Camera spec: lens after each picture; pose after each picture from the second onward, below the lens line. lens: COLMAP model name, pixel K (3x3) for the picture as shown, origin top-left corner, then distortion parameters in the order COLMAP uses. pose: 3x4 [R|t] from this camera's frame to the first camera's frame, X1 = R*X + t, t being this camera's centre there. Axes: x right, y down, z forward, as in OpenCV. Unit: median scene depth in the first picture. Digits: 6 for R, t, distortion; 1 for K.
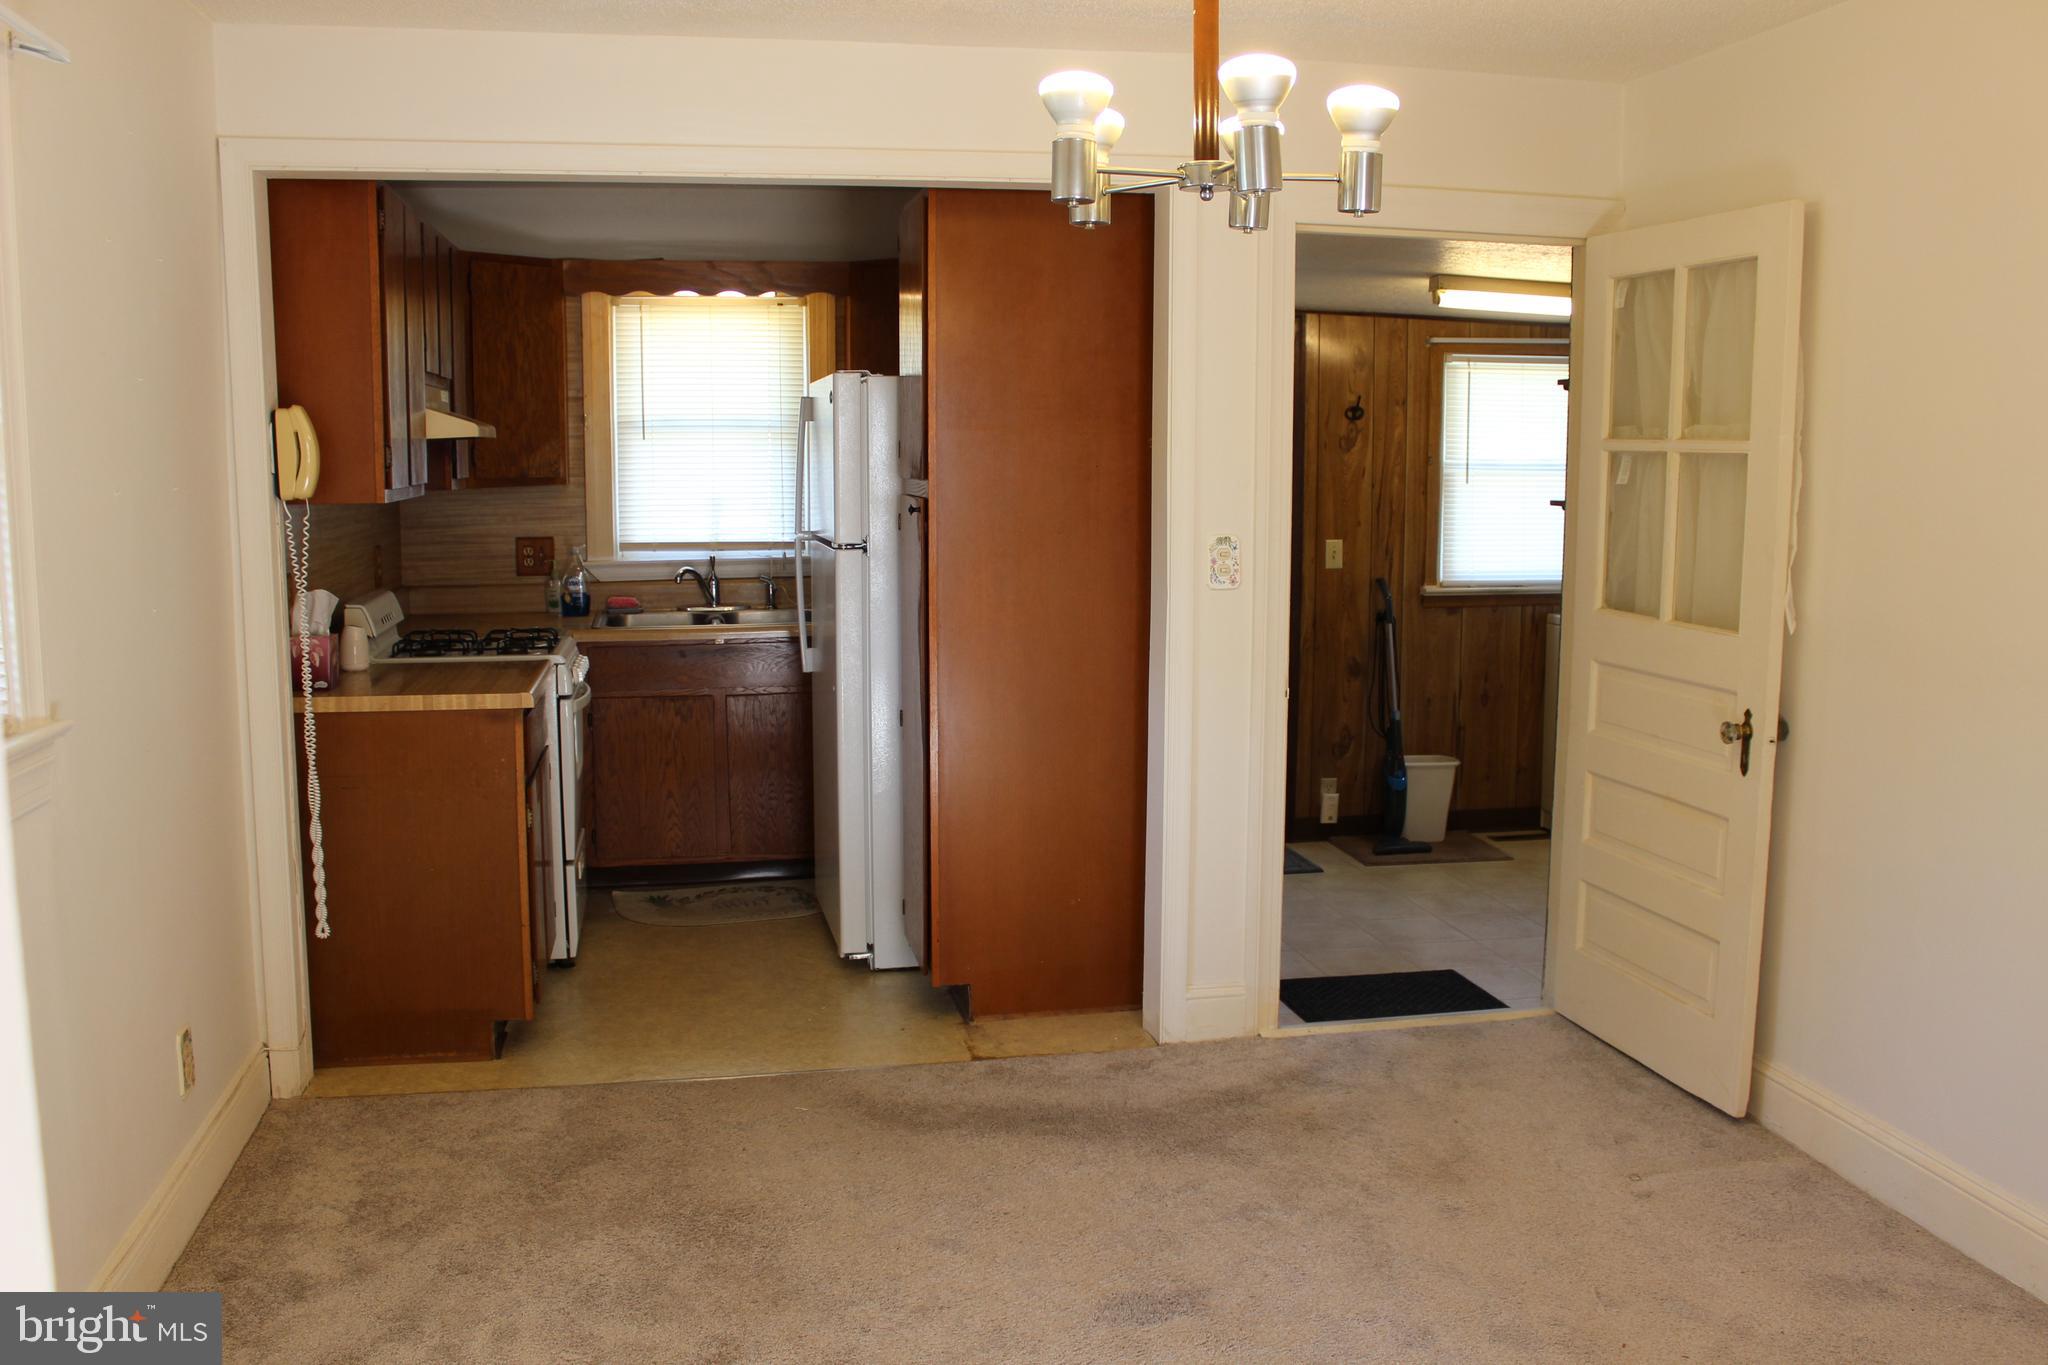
lens RADIAL K [[1741.8, 0, 1024.0], [0, 1741.8, 682.5], [0, 0, 1]] dist [-0.165370, 0.129360]
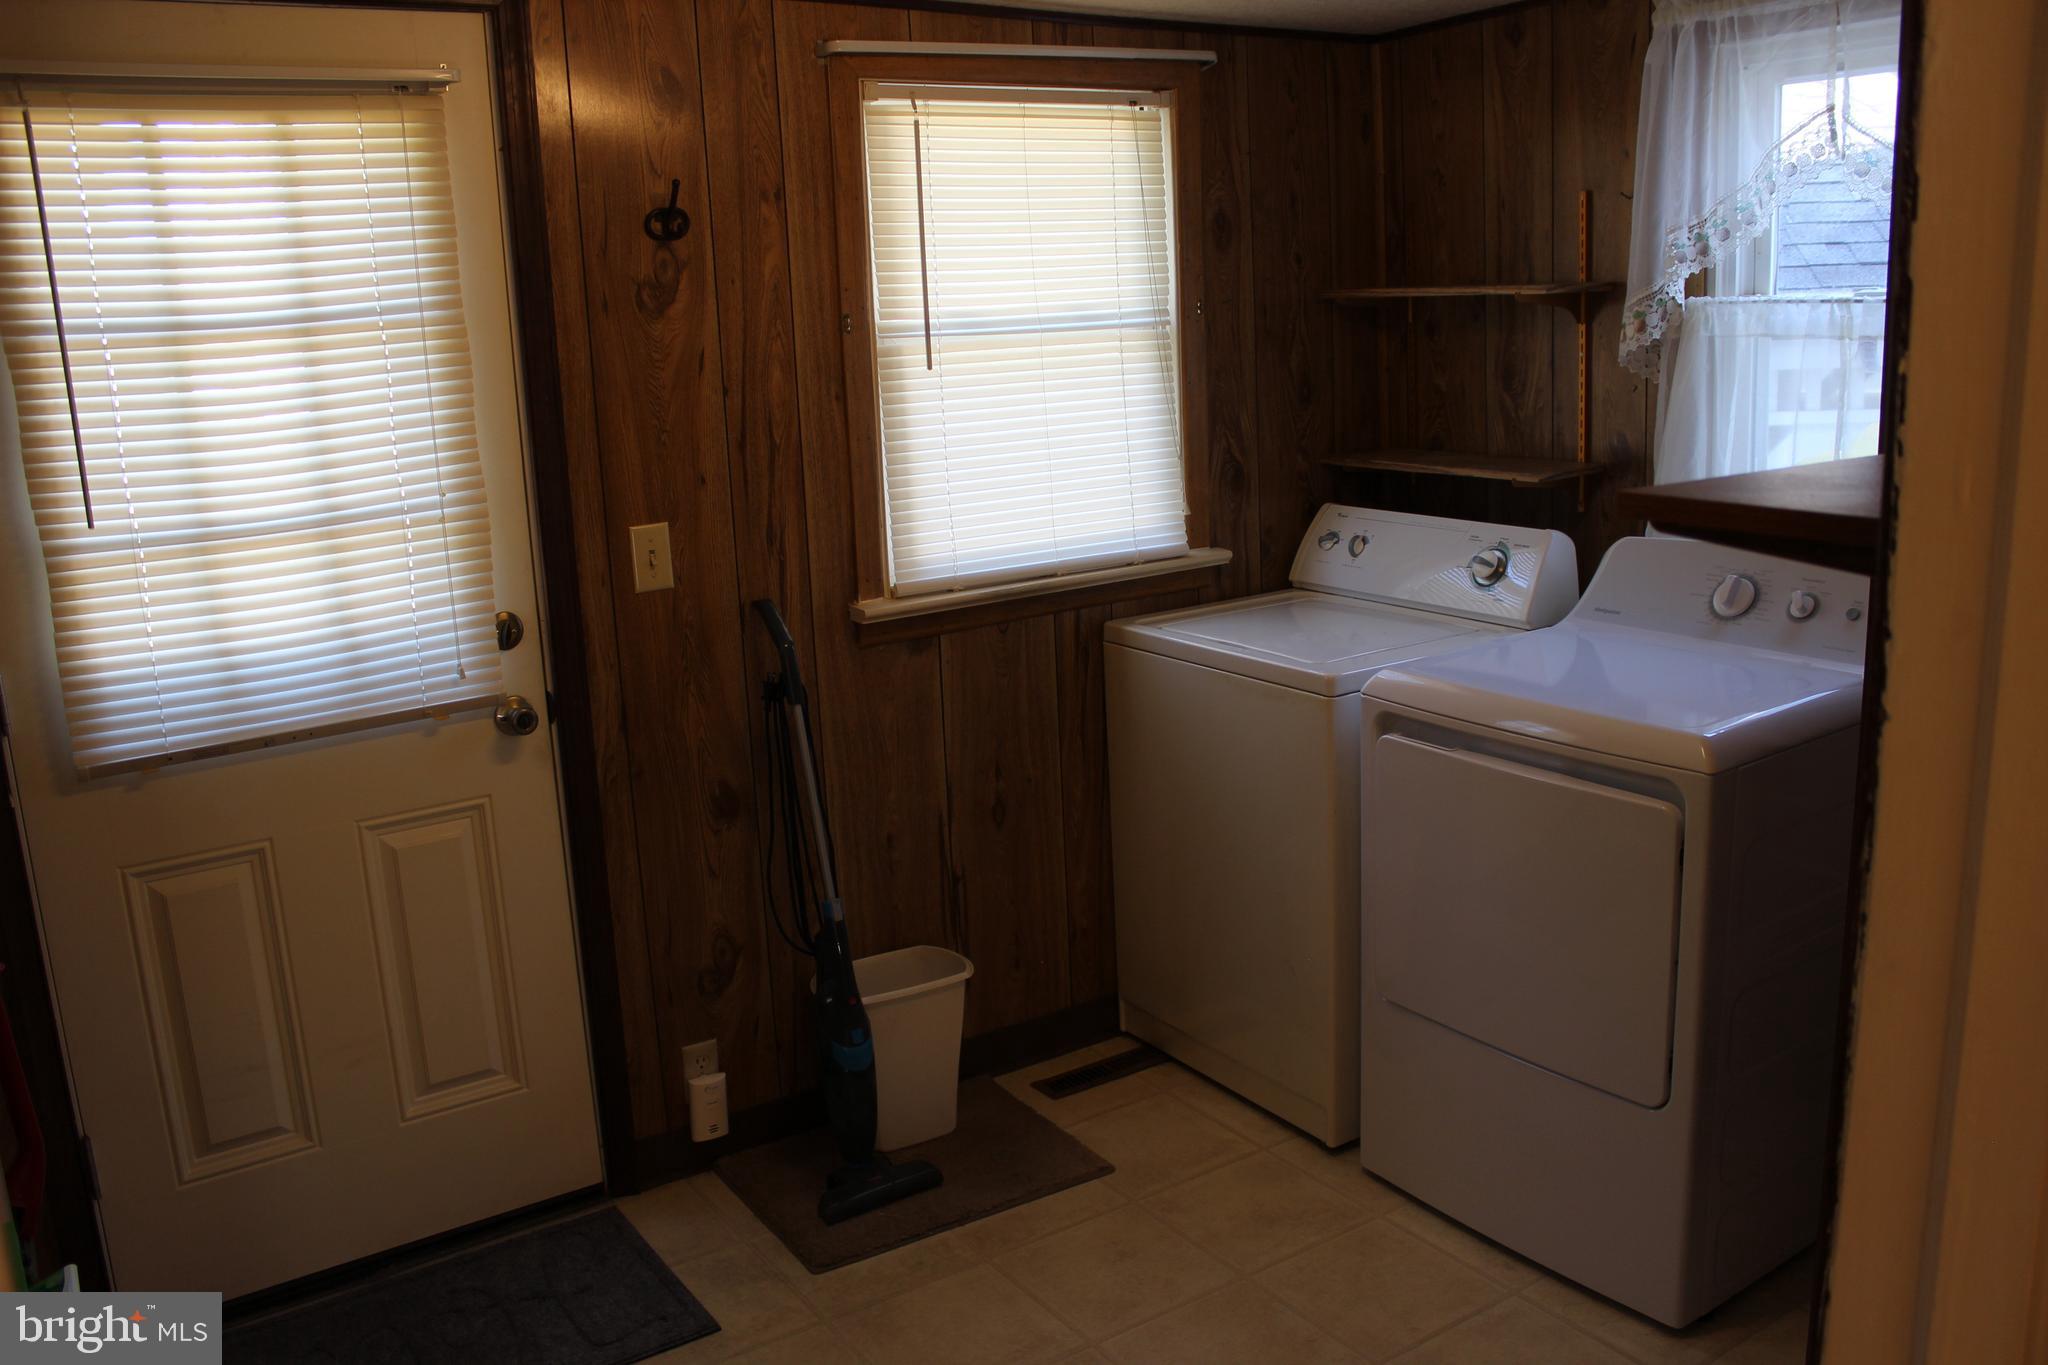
lens RADIAL K [[1741.8, 0, 1024.0], [0, 1741.8, 682.5], [0, 0, 1]] dist [-0.165370, 0.129360]
pose [[0.923630, -0.125420, 0.362185, 0.136341], [0.094642, 0.990315, 0.101581, -0.101493], [-0.371418, -0.059545, 0.926554, 0.733784]]
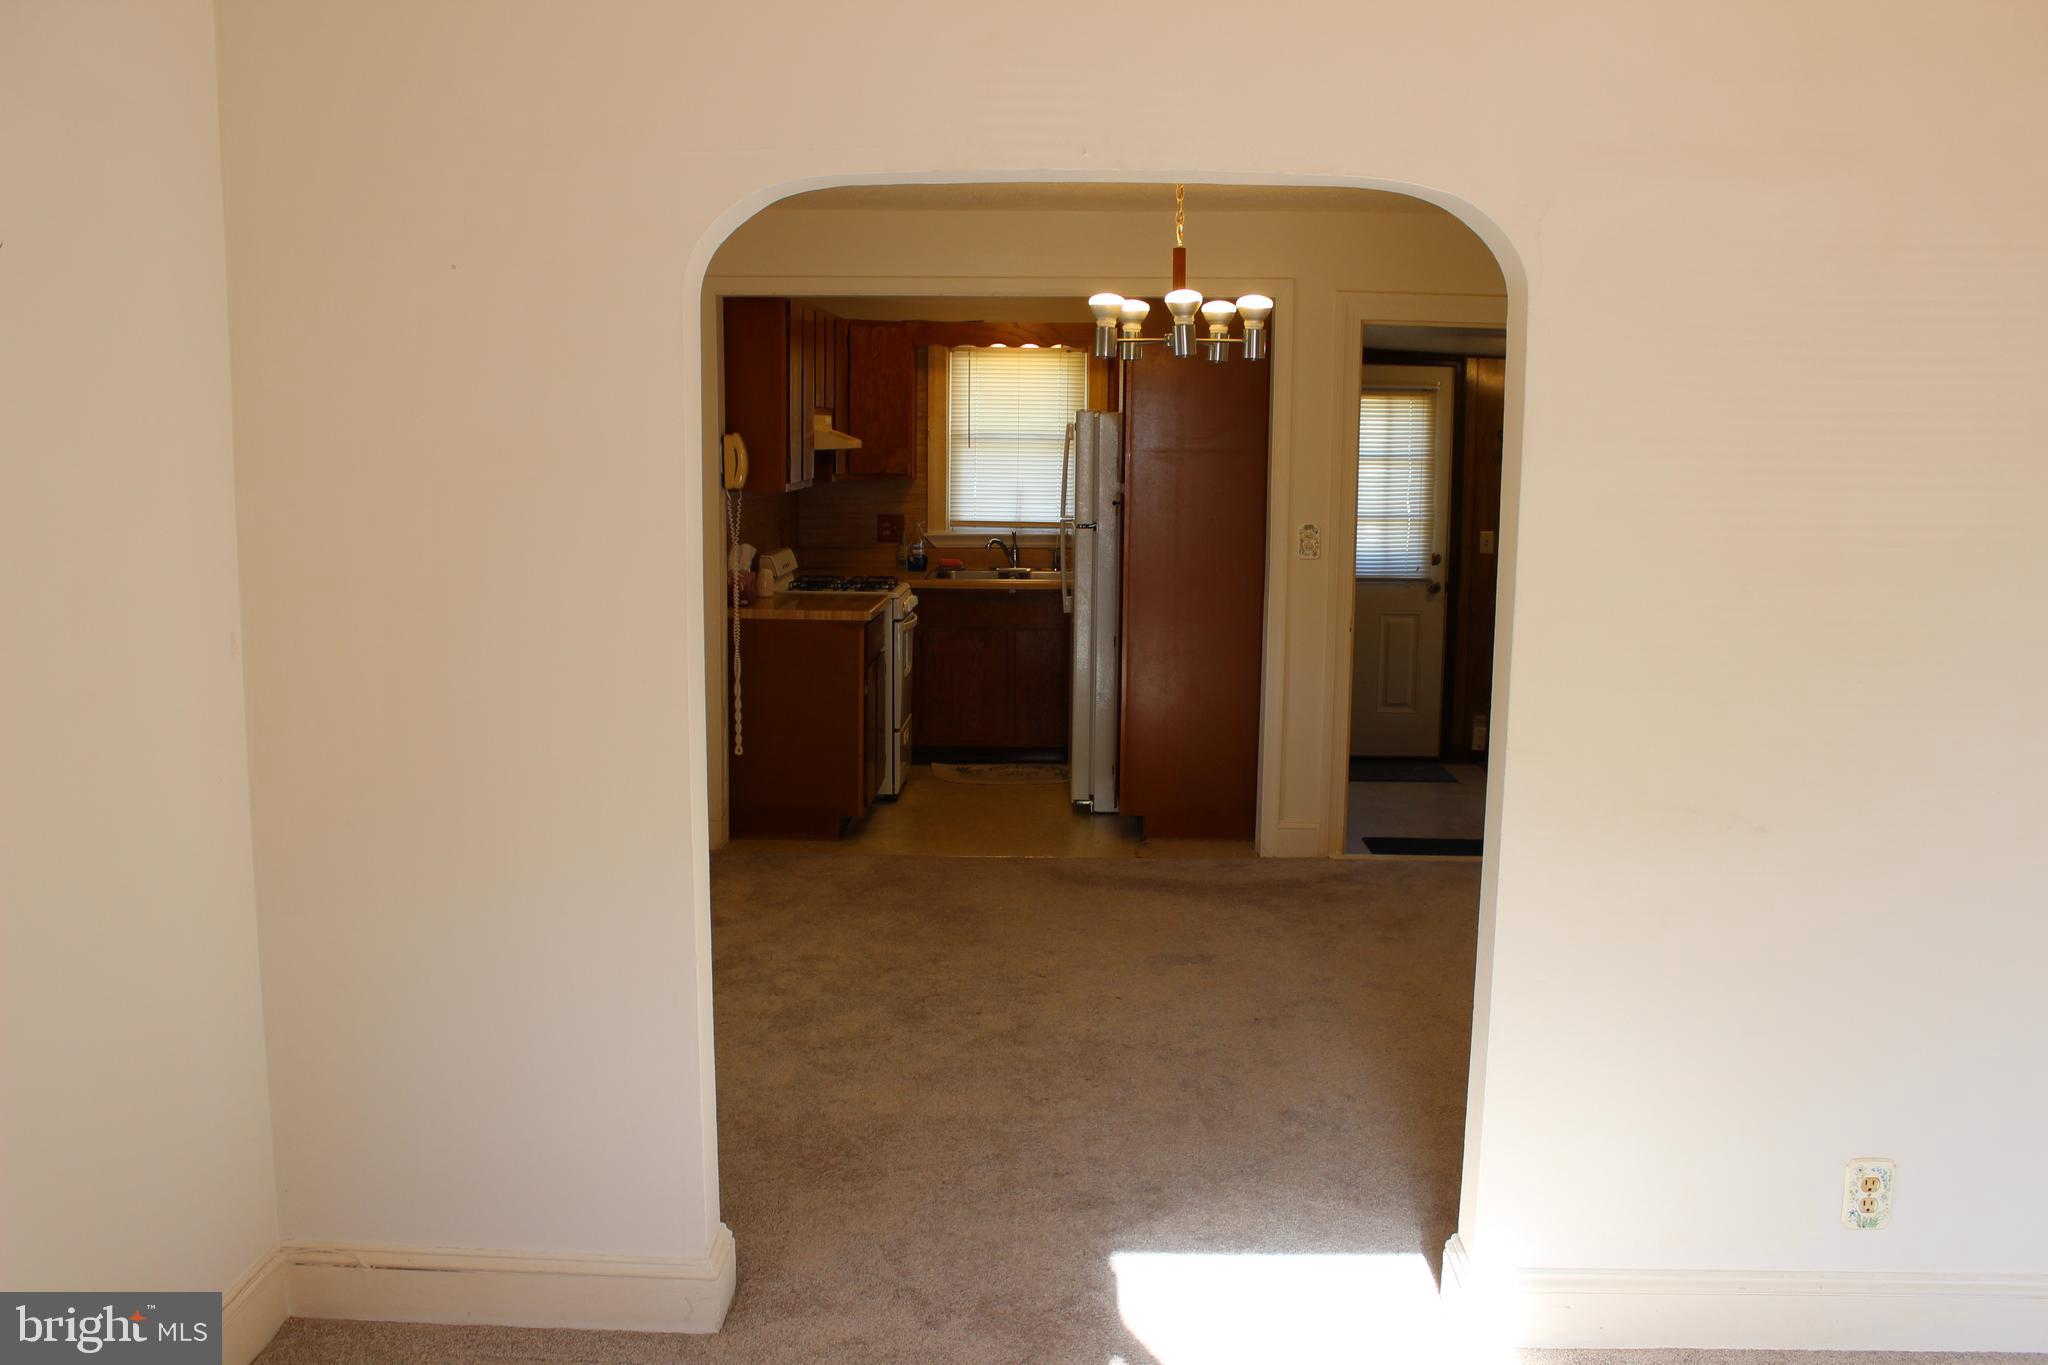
lens RADIAL K [[1741.8, 0, 1024.0], [0, 1741.8, 682.5], [0, 0, 1]] dist [-0.165370, 0.129360]
pose [[0.973859, 0.041224, -0.223379, 0.173134], [-0.039408, 0.999144, 0.012582, 0.036482], [0.223707, -0.003451, 0.974650, -0.437054]]
